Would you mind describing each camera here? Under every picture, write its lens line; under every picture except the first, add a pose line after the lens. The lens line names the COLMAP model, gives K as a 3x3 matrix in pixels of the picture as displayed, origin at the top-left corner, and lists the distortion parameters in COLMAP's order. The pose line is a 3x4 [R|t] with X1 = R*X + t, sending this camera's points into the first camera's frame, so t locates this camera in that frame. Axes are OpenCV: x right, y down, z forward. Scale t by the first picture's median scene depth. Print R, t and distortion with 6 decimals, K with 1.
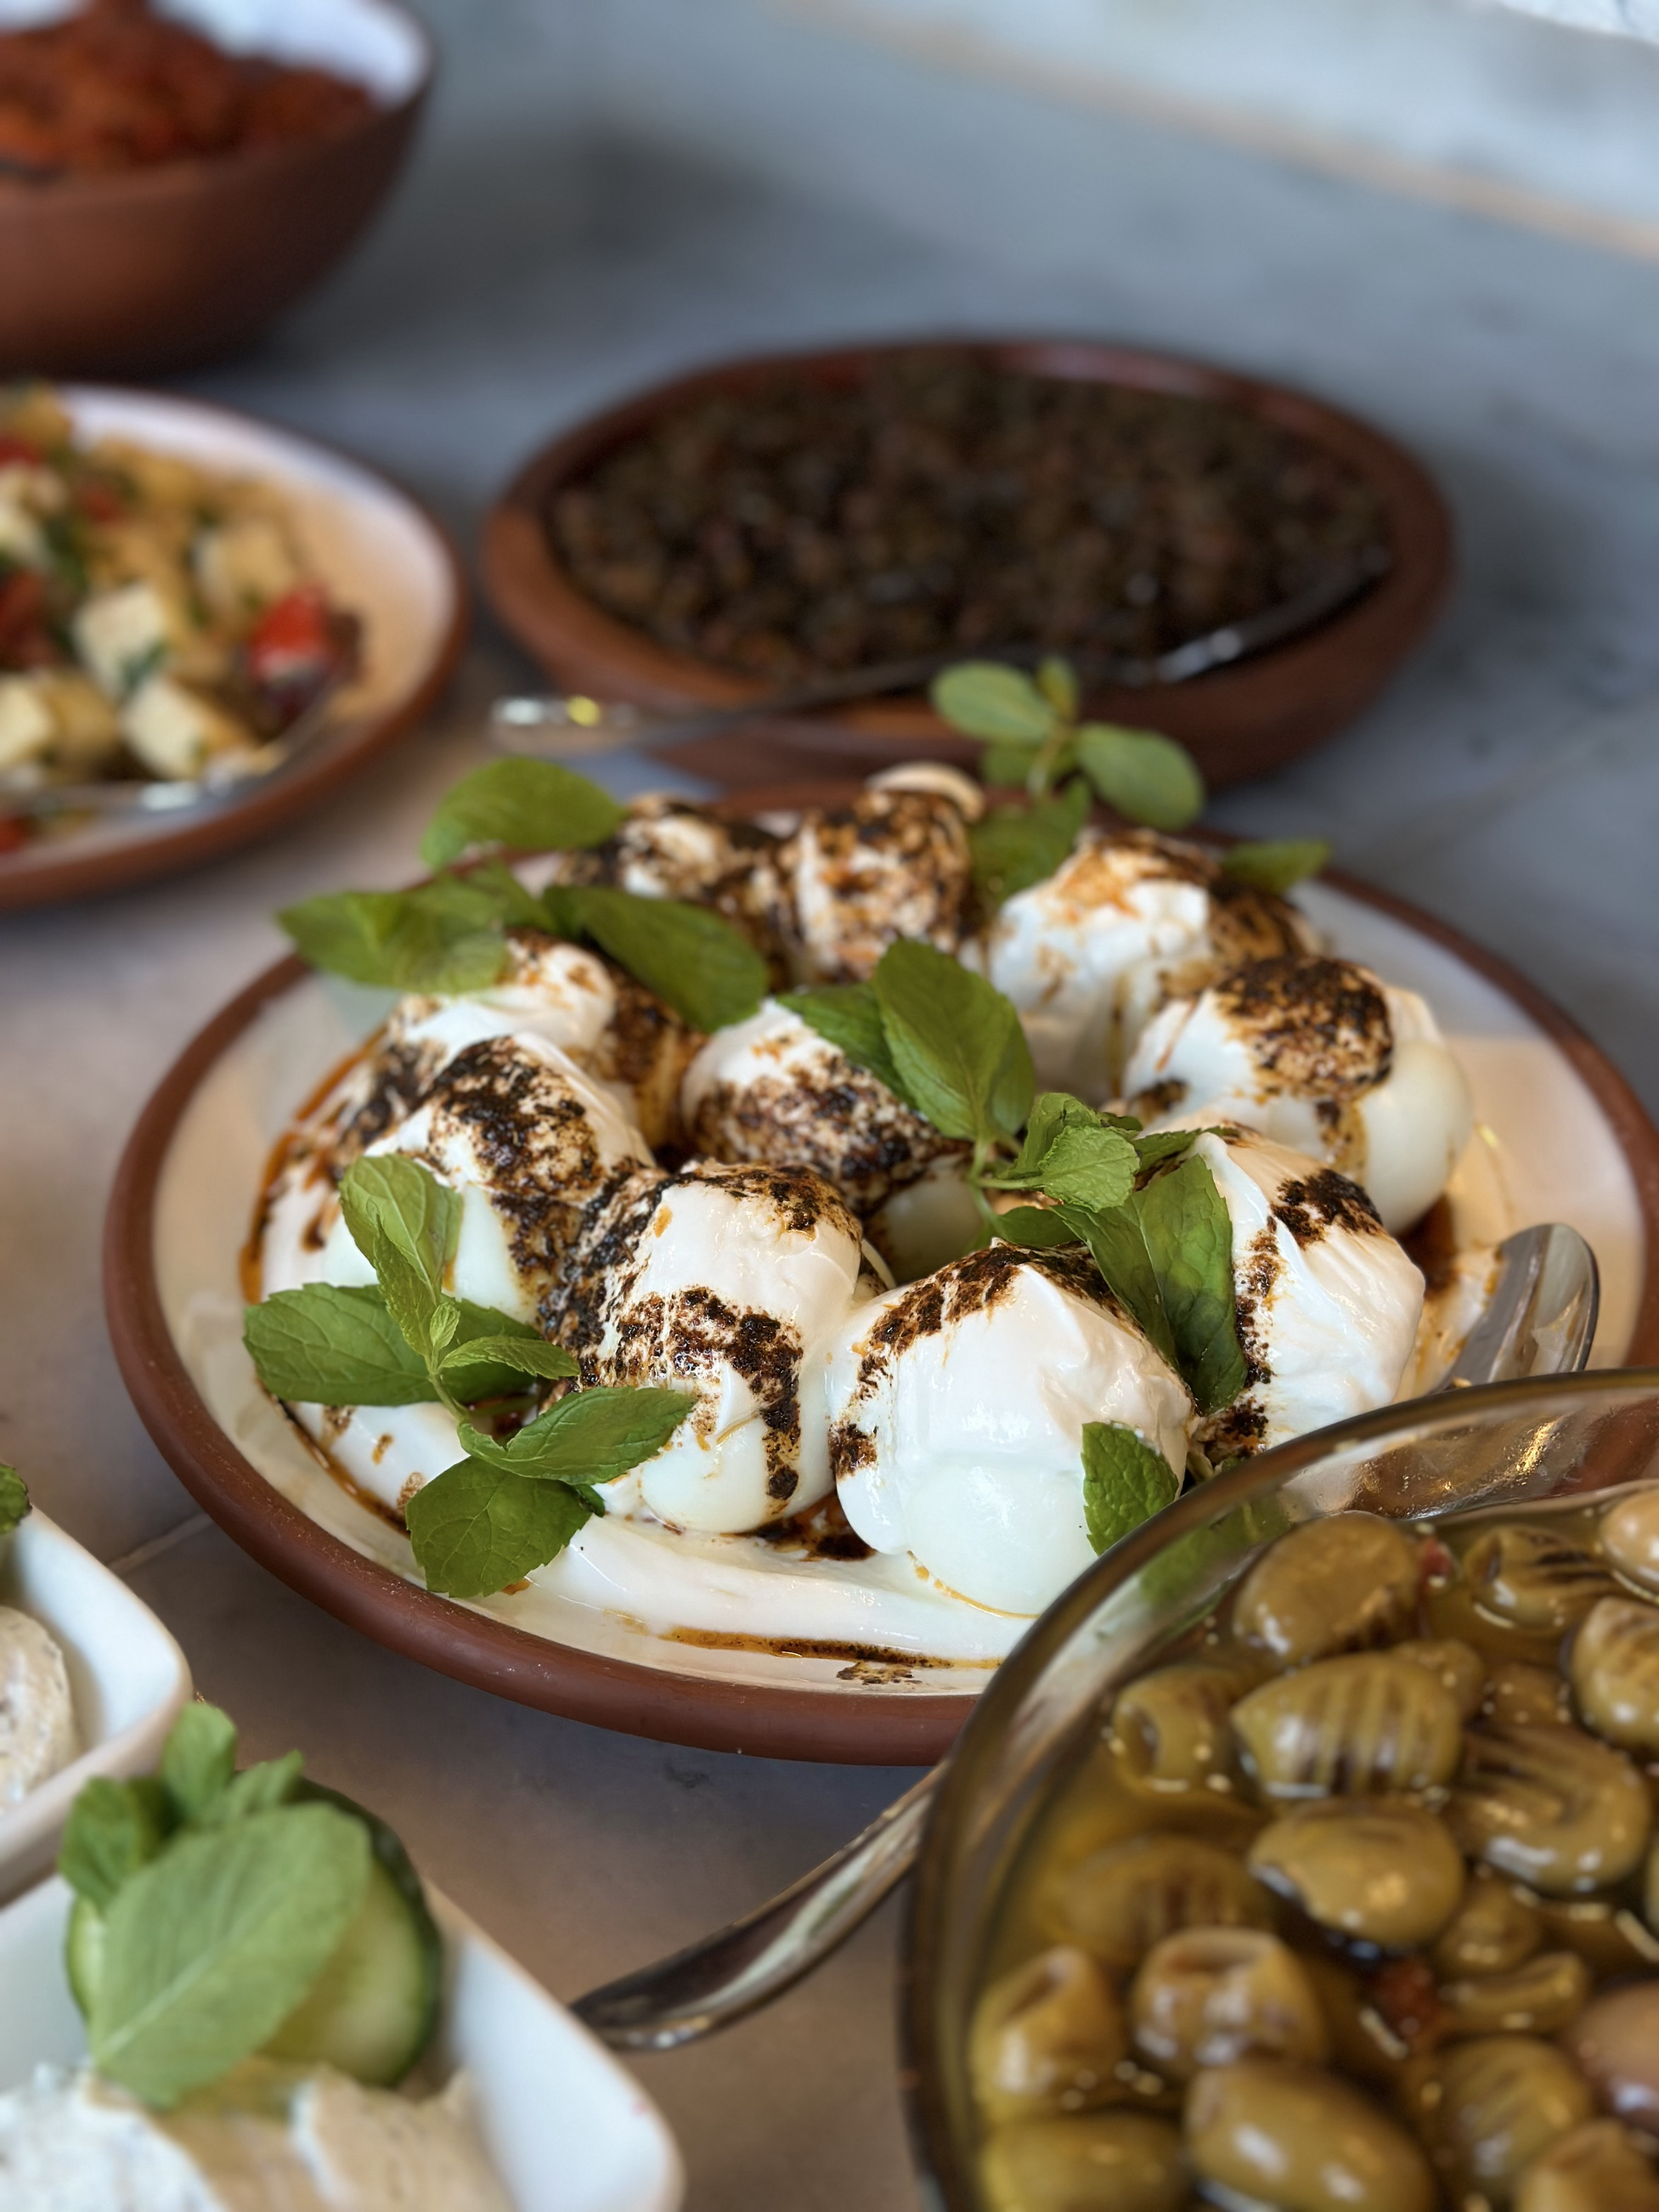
lens RADIAL K [[3097.0, 0, 829.5], [0, 3097.0, 1106.0], [0, 0, 1]] dist [0.190314, -0.350461]
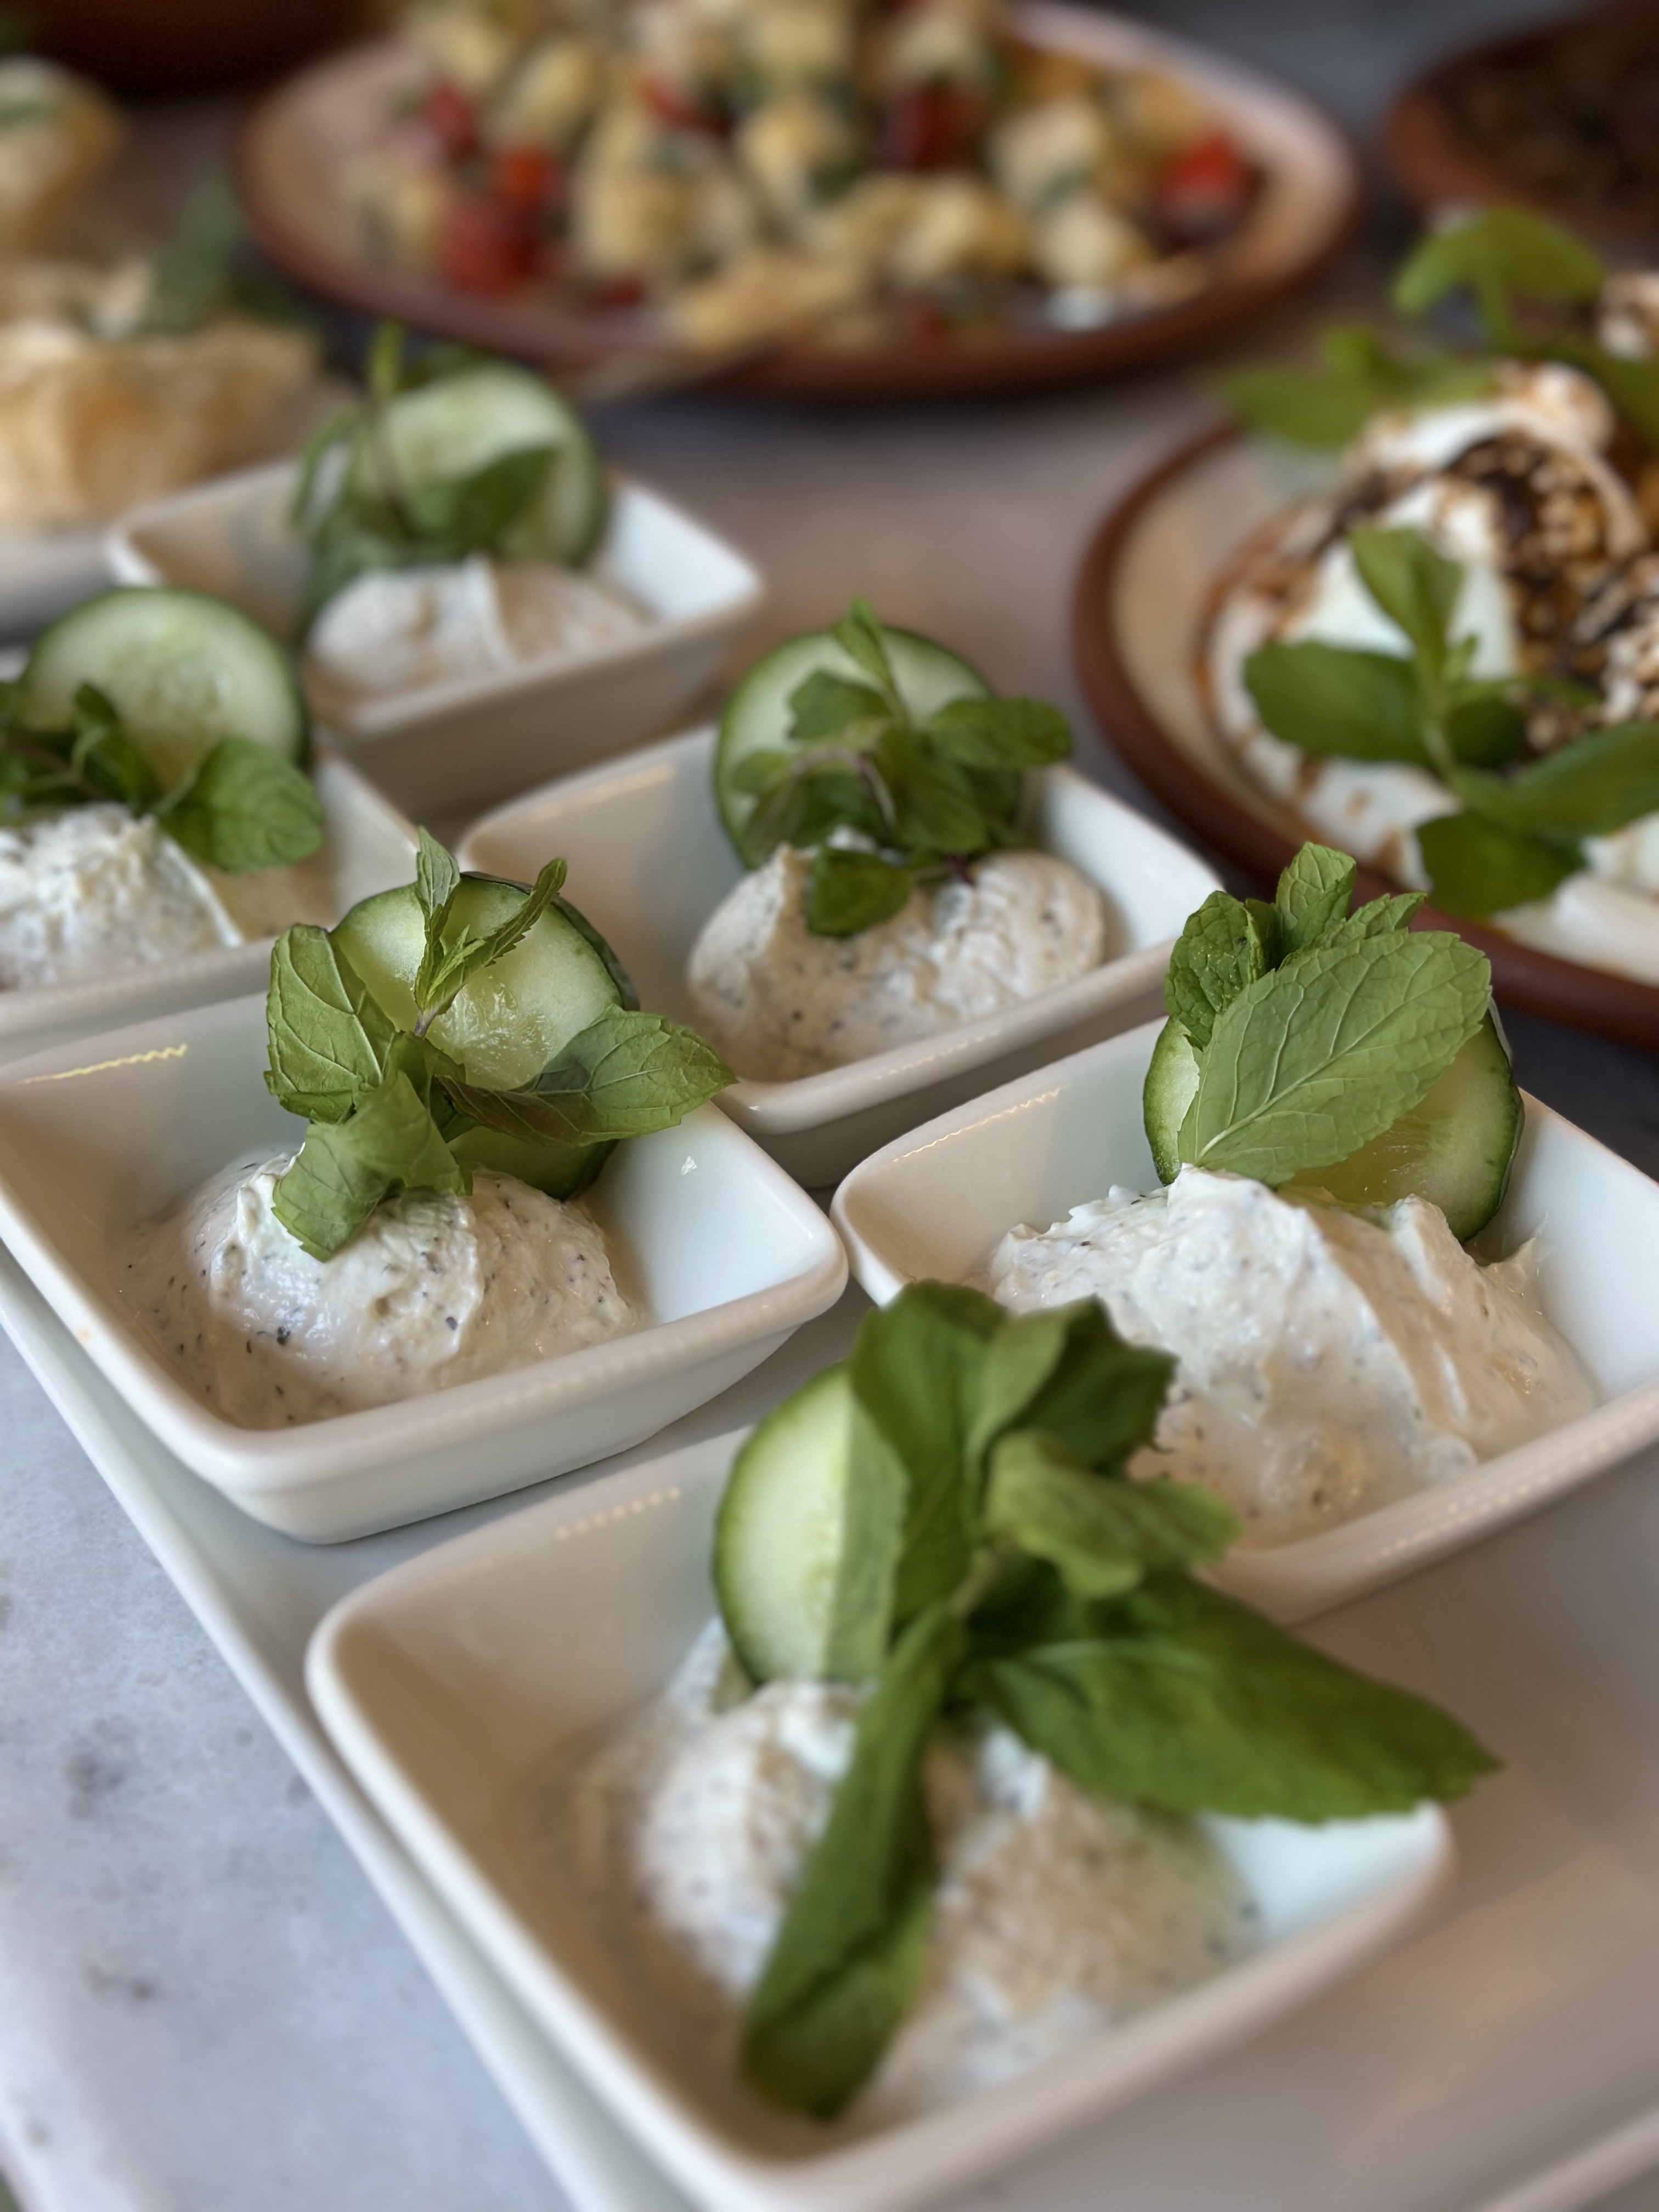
lens RADIAL K [[3097.0, 0, 829.5], [0, 3097.0, 1106.0], [0, 0, 1]] dist [0.190314, -0.350461]
pose [[0.981467, 0.118809, -0.150354, -0.147487], [-0.118436, 0.992896, 0.011469, 0.214166], [0.150648, 0.006551, 0.988566, -0.020651]]
